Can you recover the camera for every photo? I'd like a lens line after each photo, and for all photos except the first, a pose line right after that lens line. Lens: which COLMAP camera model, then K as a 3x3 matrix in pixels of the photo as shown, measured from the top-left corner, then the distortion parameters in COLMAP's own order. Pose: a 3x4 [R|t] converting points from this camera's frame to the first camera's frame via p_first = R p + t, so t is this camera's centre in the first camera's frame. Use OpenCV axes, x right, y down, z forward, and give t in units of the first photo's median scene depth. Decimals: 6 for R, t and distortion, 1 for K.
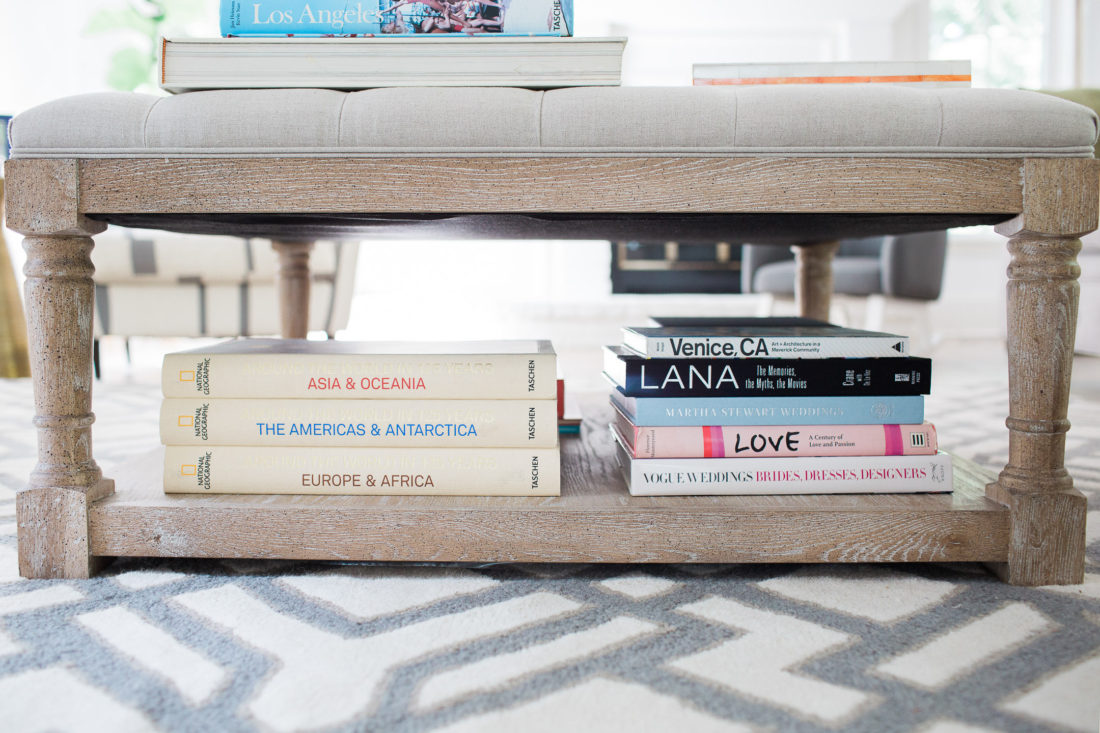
lens RADIAL K [[1102.4, 0, 550.0], [0, 1102.4, 366.5], [0, 0, 1]] dist [-0.075707, 0.012904]
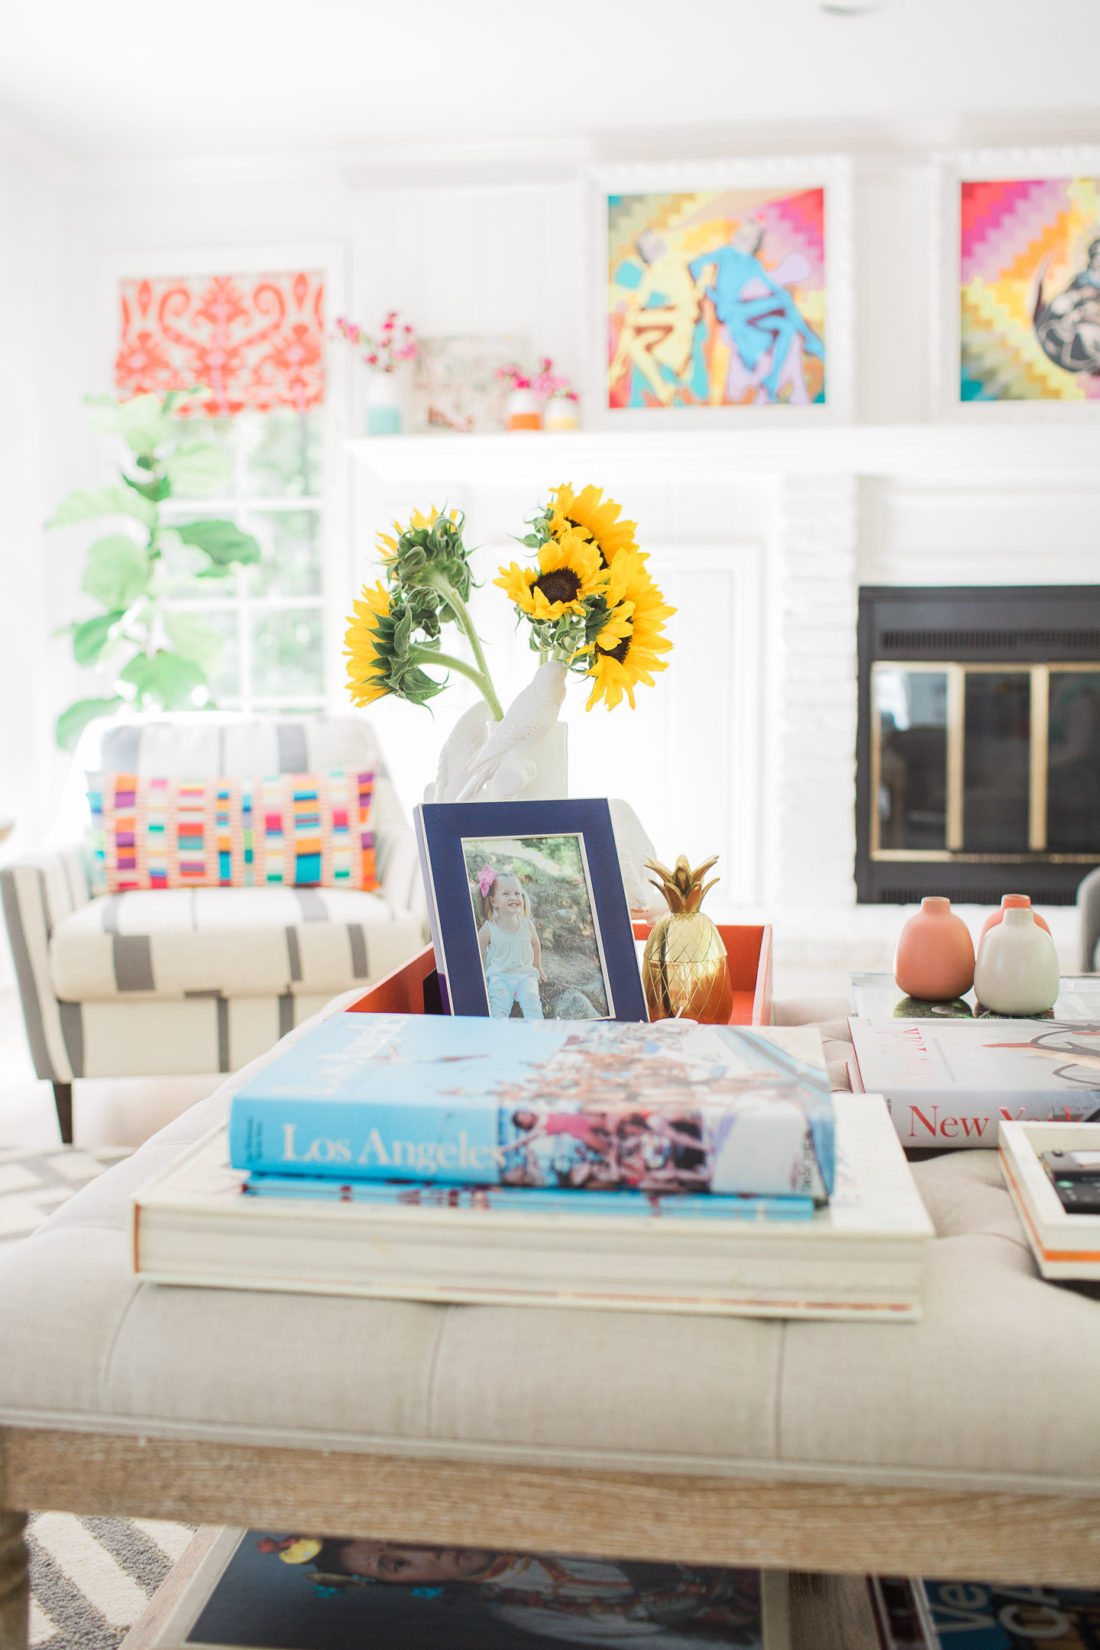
lens RADIAL K [[1653.6, 0, 550.0], [0, 1653.6, 825.0], [0, 0, 1]] dist [-0.075707, 0.012904]
pose [[0.993058, 0.007056, -0.117414, -0.027609], [-0.007054, 0.999975, 0.000430, -0.505868], [0.117414, 0.000401, 0.993083, 0.137346]]
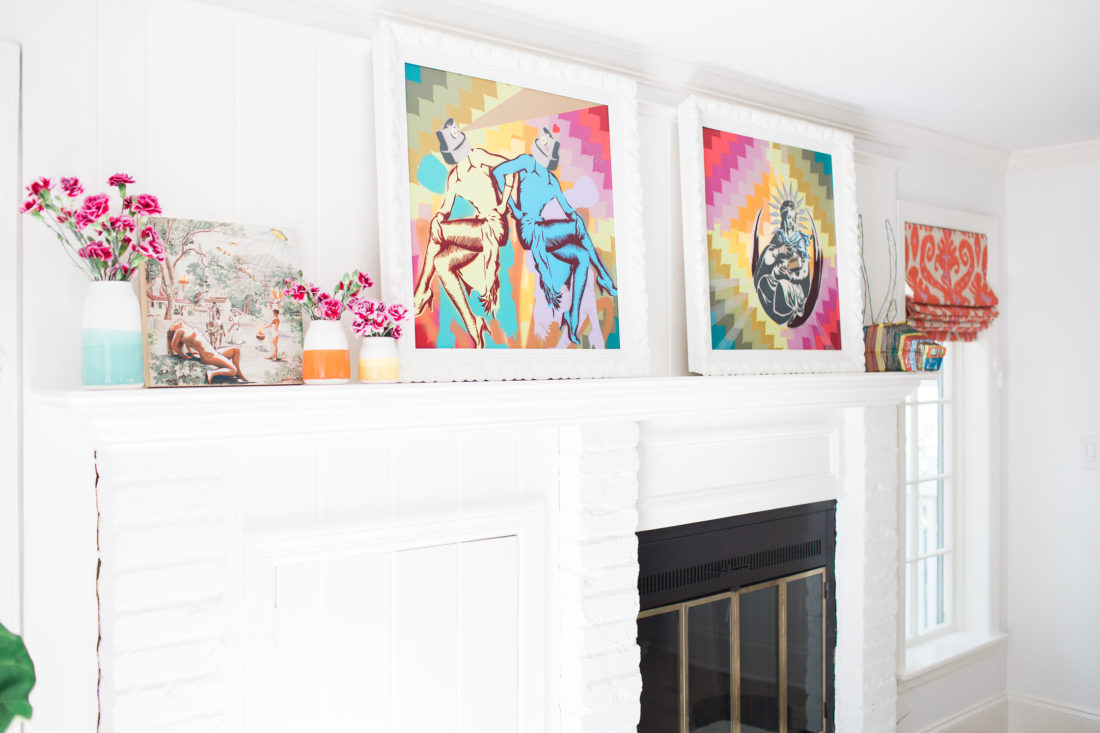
lens RADIAL K [[1051.8, 0, 541.7], [0, 1051.8, 362.5], [0, 0, 1]] dist [-0.095145, 0.118359]
pose [[0.749244, -0.002487, 0.662289, -1.546142], [0.061836, 0.995887, -0.066216, -1.390298], [-0.659401, 0.090565, 0.746317, 2.676351]]
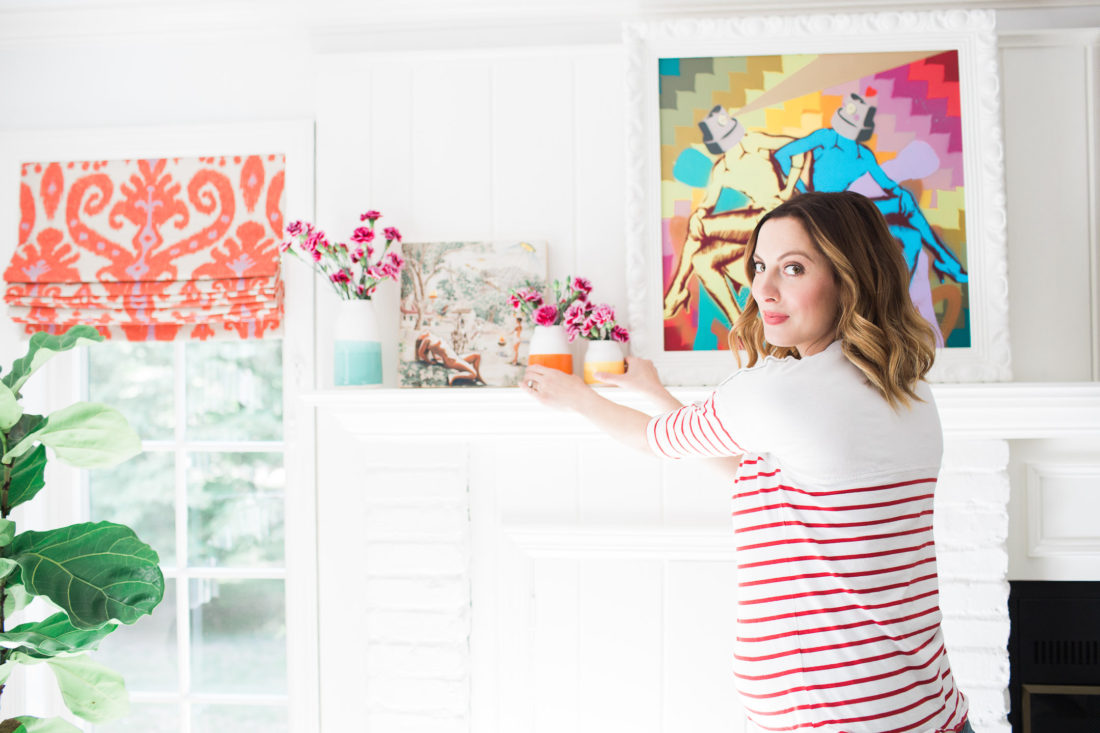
lens RADIAL K [[1072.7, 0, 550.0], [0, 1072.7, 366.5], [0, 0, 1]] dist [-0.101442, 0.122323]
pose [[0.996680, -0.006899, -0.081125, -0.437130], [-0.001122, 0.995145, -0.098416, -1.341845], [0.081410, 0.098180, 0.991833, 2.351059]]
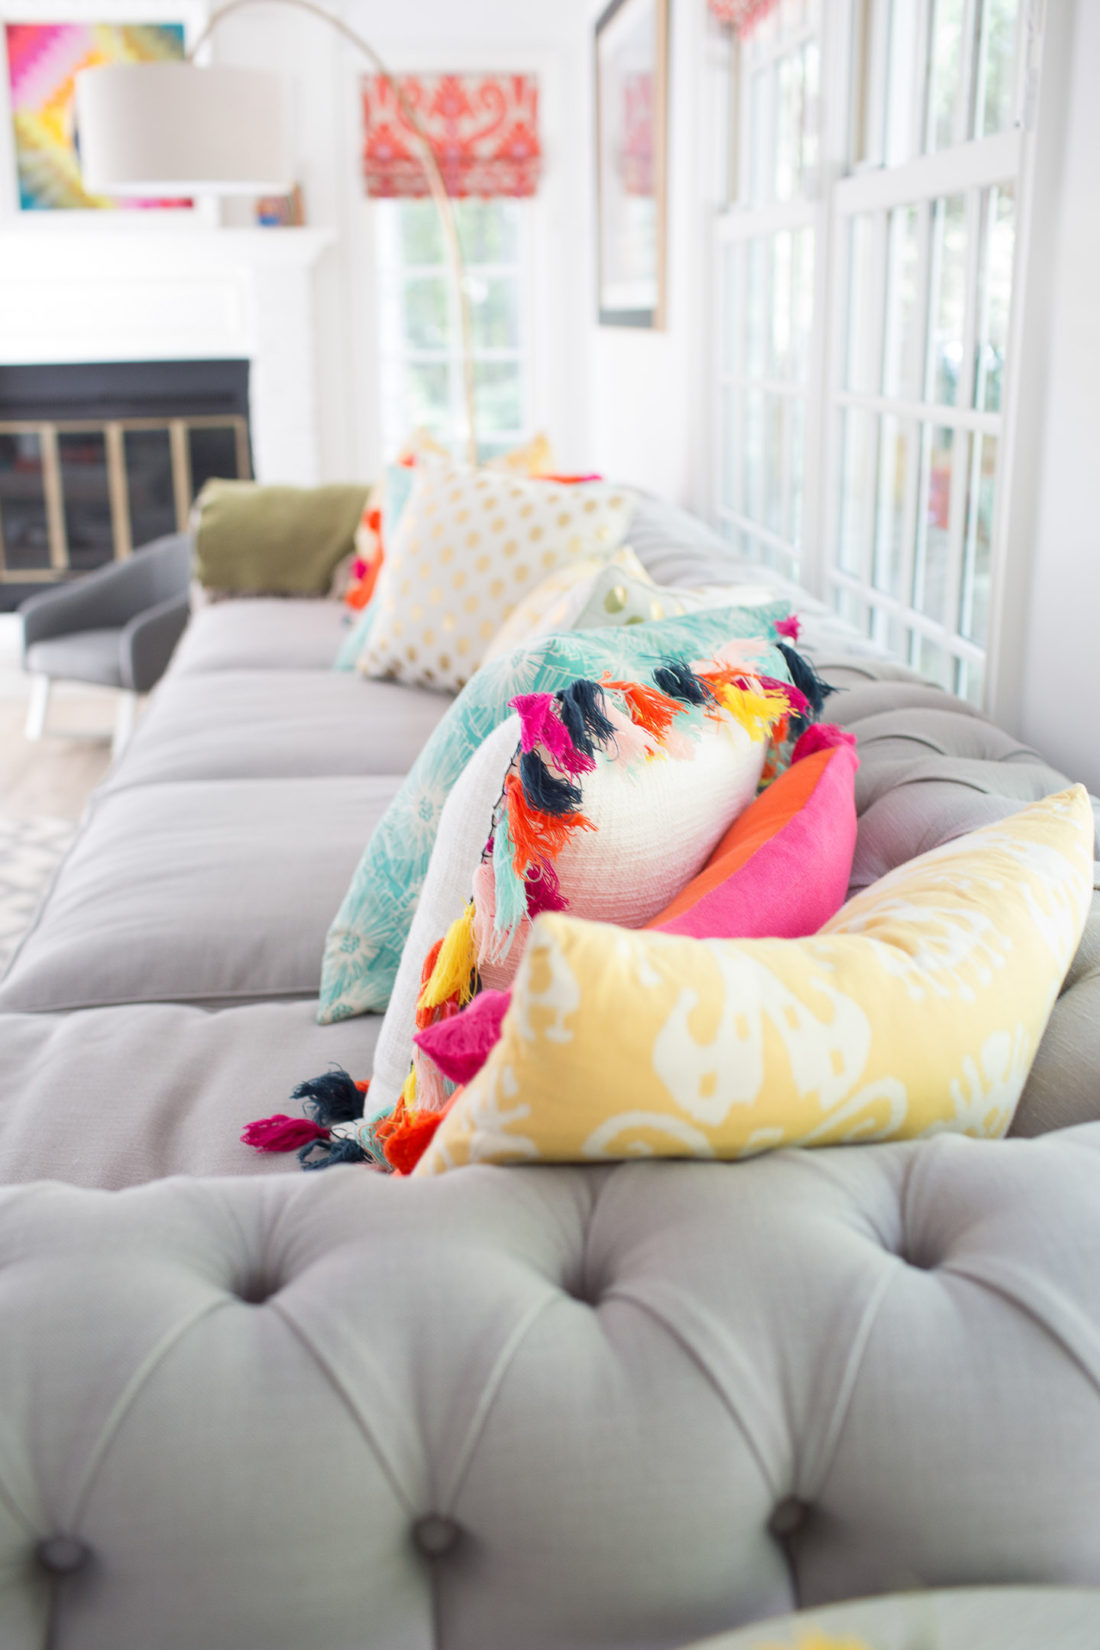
lens RADIAL K [[1609.1, 0, 546.8], [0, 1609.1, 835.8], [0, 0, 1]] dist [-0.101442, 0.122323]
pose [[0.994536, -0.038522, 0.097025, 1.592281], [0.016497, 0.975742, 0.218302, -0.719414], [-0.103081, -0.215509, 0.971046, -1.067767]]
